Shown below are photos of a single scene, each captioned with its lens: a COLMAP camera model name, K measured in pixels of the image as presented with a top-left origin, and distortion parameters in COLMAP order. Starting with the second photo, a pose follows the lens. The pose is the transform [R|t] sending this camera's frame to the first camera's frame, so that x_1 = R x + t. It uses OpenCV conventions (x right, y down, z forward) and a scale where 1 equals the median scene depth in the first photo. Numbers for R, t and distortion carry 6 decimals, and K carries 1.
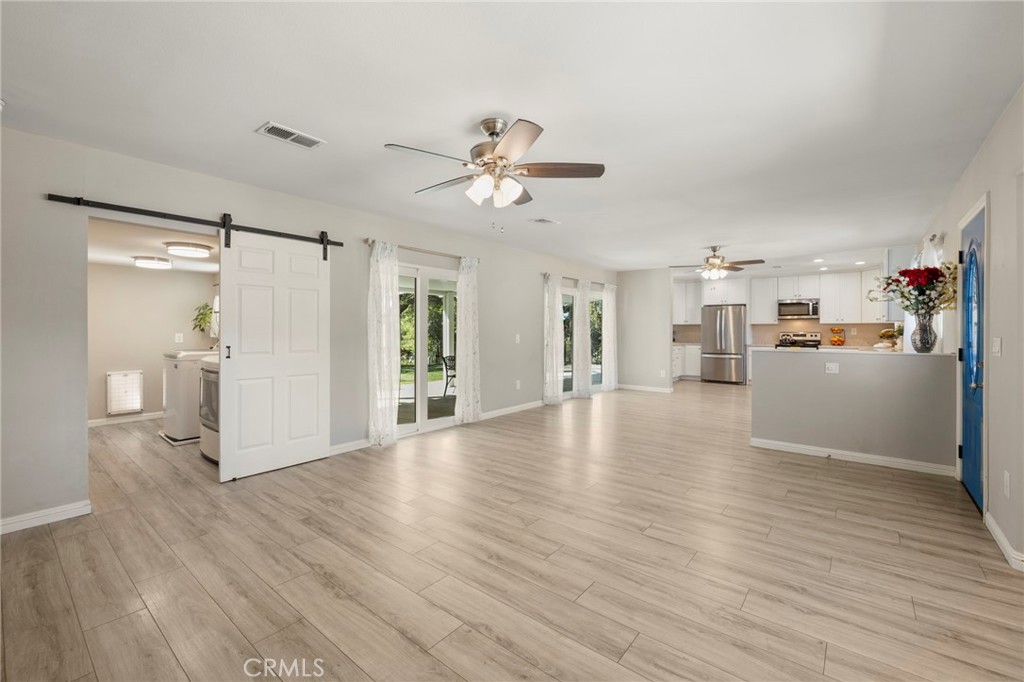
lens RADIAL K [[436.9, 0, 529.0], [0, 436.9, 329.5], [0, 0, 1]] dist [0.003065, -0.001089]
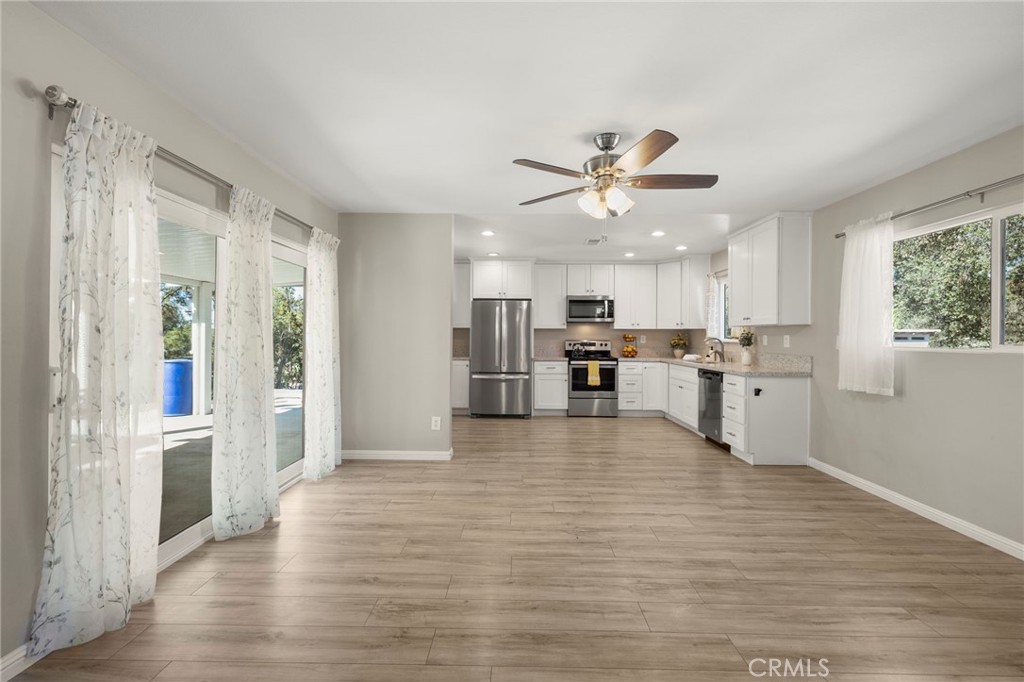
lens RADIAL K [[436.9, 0, 510.4], [0, 436.9, 337.1], [0, 0, 1]] dist [0.003065, -0.001089]
pose [[0.812824, 0.003127, 0.582502, 0.172386], [-0.005172, 0.999985, 0.001849, 0.000768], [-0.582487, -0.004516, 0.812827, 1.134168]]
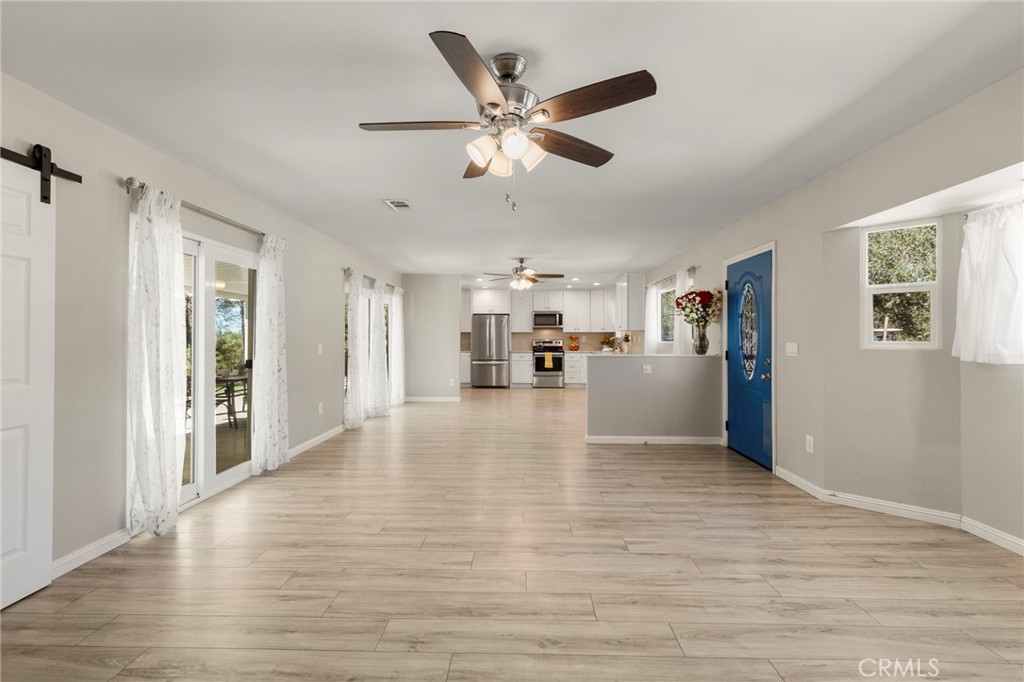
lens RADIAL K [[436.9, 0, 527.7], [0, 436.9, 337.9], [0, 0, 1]] dist [0.003065, -0.001089]
pose [[0.798563, -0.000966, 0.601910, -0.312992], [-0.000232, 0.999998, 0.001914, -0.001196], [-0.601911, -0.001668, 0.798561, 0.239889]]
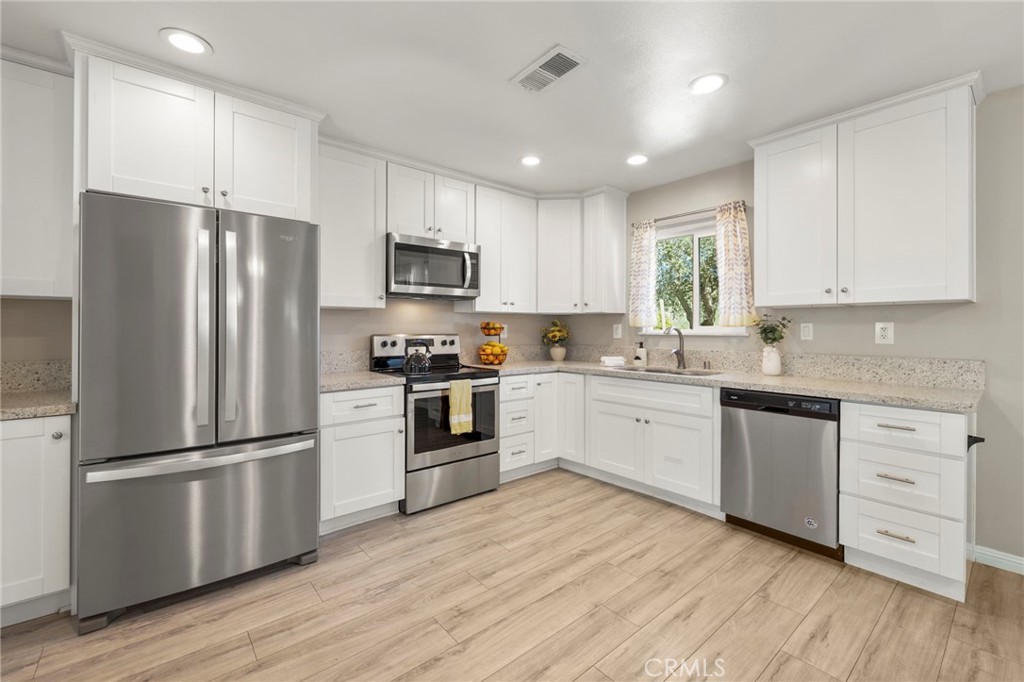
lens RADIAL K [[436.9, 0, 520.1], [0, 436.9, 331.1], [0, 0, 1]] dist [0.003065, -0.001089]
pose [[0.224959, -0.007332, 0.974341, 0.689883], [-0.001145, 0.999969, 0.007789, 0.002214], [-0.974368, -0.002868, 0.224944, 2.040904]]
